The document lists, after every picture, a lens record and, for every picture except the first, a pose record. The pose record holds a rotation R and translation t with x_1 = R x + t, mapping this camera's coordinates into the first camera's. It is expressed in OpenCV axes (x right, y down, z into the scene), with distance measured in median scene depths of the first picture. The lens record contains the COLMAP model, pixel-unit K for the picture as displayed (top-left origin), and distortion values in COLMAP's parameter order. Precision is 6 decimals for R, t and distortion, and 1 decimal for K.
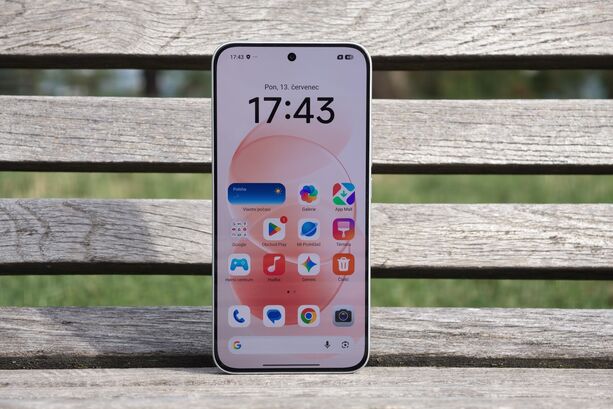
lens RADIAL K [[1507.0, 0, 306.5], [0, 1507.0, 204.5], [0, 0, 1]] dist [0.364718, -1.236370]
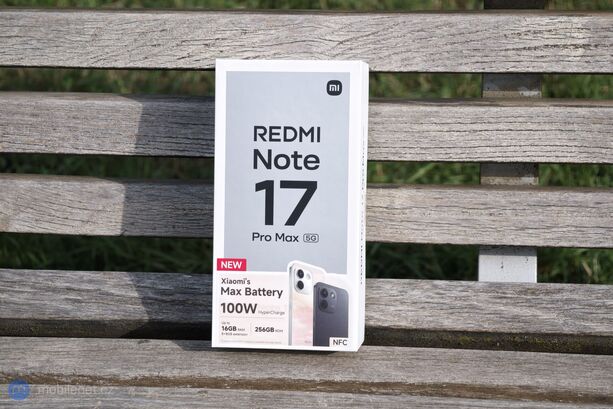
lens RADIAL K [[1507.0, 0, 306.5], [0, 1507.0, 204.5], [0, 0, 1]] dist [0.364718, -1.236370]
pose [[0.994104, 0.017887, -0.106948, 0.336802], [0.021712, 0.933492, 0.357940, -0.431199], [0.106237, -0.358152, 0.927600, -0.153443]]
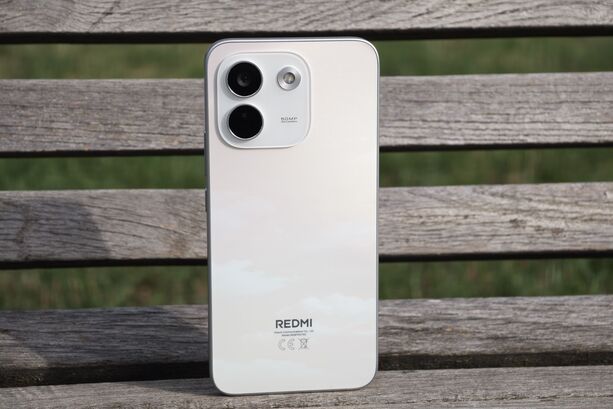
lens RADIAL K [[1507.0, 0, 306.5], [0, 1507.0, 204.5], [0, 0, 1]] dist [0.364718, -1.236370]
pose [[0.996214, -0.025173, 0.083207, -0.046706], [0.017142, 0.995247, 0.095859, -0.081752], [-0.085224, -0.094070, 0.991911, 0.062941]]
